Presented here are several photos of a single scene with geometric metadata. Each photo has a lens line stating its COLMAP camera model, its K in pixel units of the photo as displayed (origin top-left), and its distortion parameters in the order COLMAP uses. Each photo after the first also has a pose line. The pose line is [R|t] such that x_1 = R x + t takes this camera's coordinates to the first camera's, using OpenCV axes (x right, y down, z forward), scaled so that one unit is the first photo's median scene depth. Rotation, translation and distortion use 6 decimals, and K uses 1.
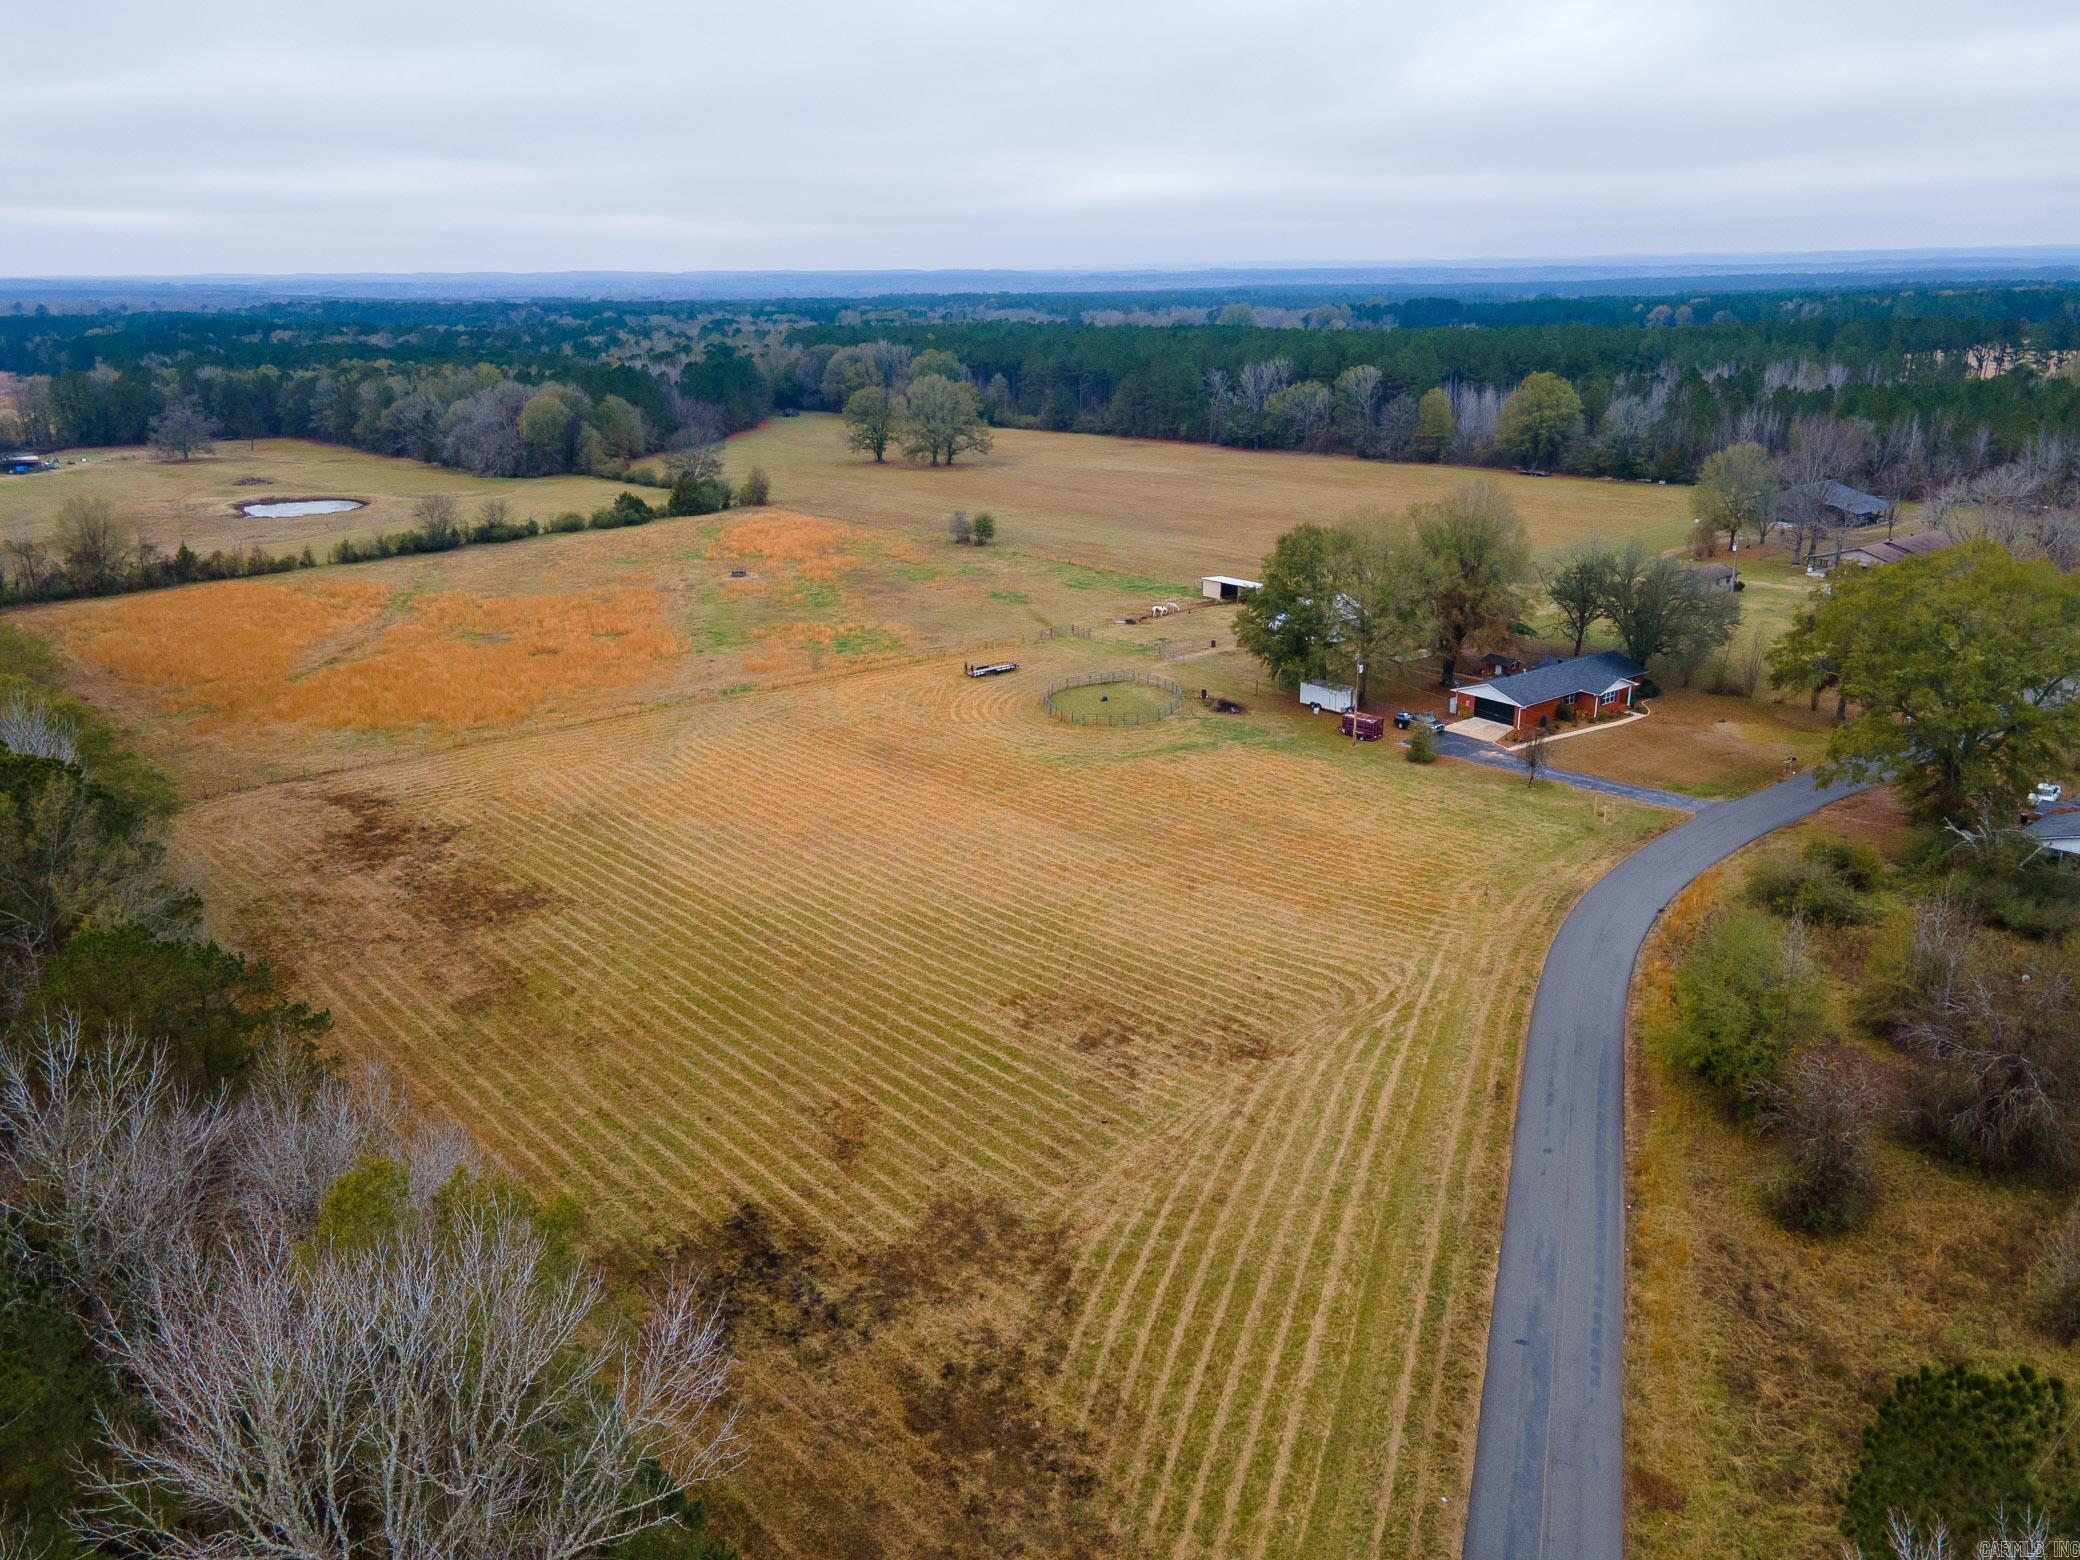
lens RADIAL K [[1506.9, 0, 1040.0], [0, 1506.9, 780.0], [0, 0, 1]] dist [0.010693, 0.078178]
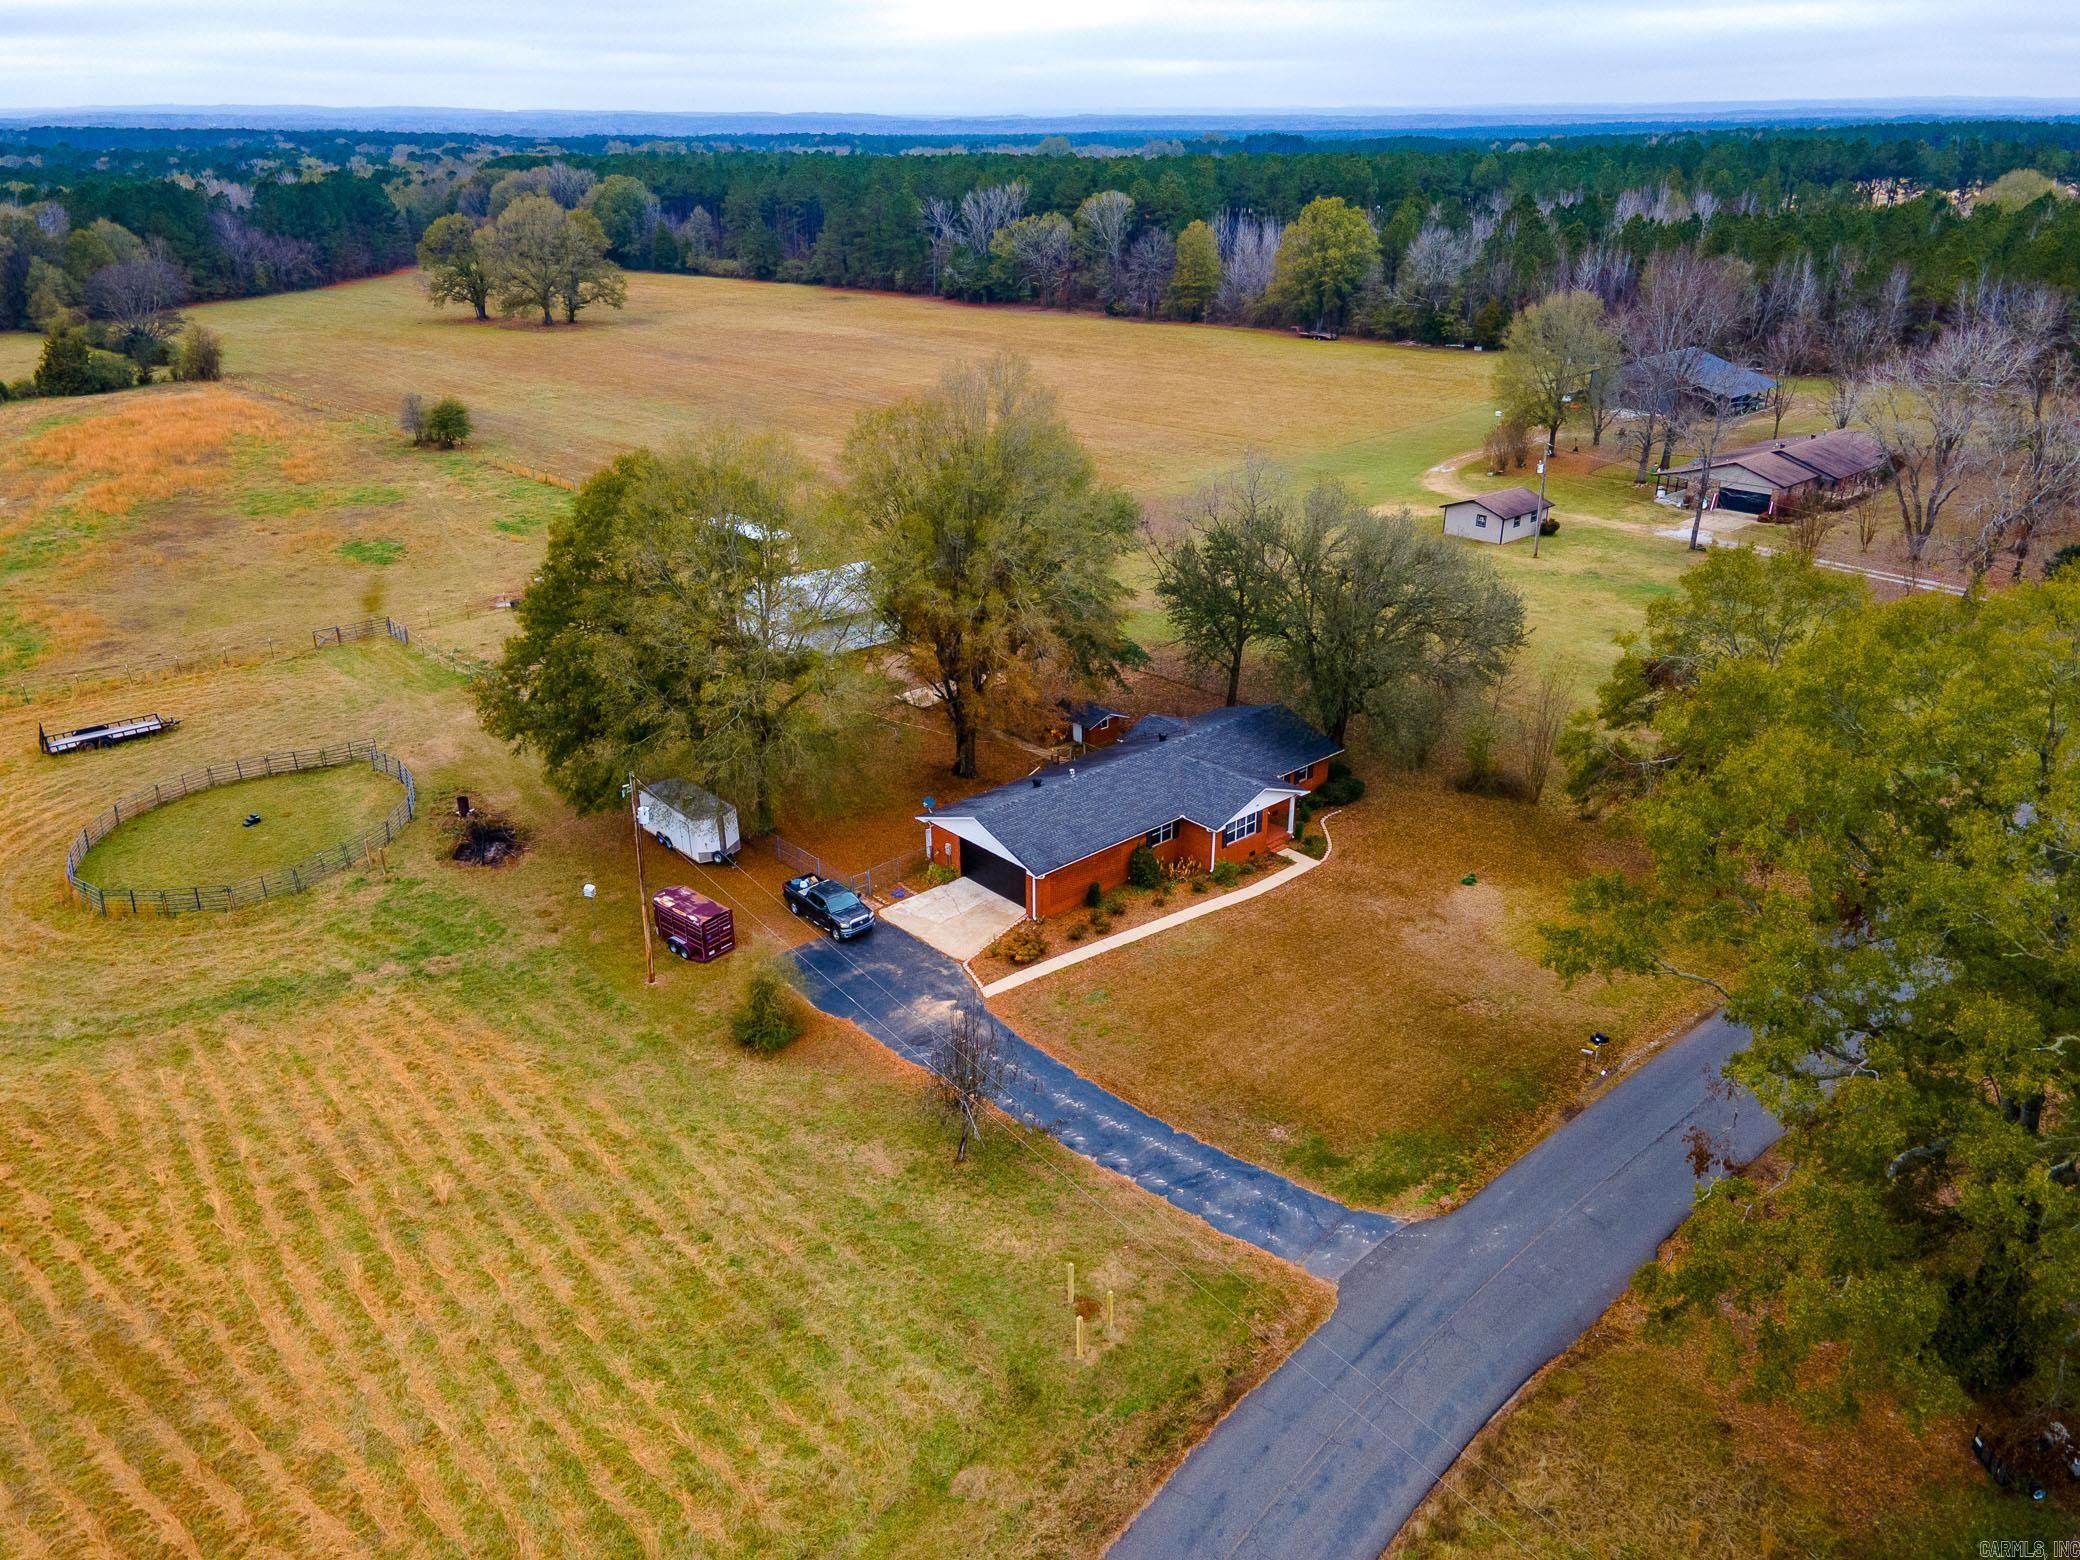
lens RADIAL K [[1491.1, 0, 1040.0], [0, 1491.1, 780.0], [0, 0, 1]] dist [0.047553, 0.005214]
pose [[0.996962, -0.024054, 0.074081, 0.134132], [0.017339, 0.995792, 0.089982, -0.054717], [-0.075934, -0.088425, 0.993184, 0.259644]]
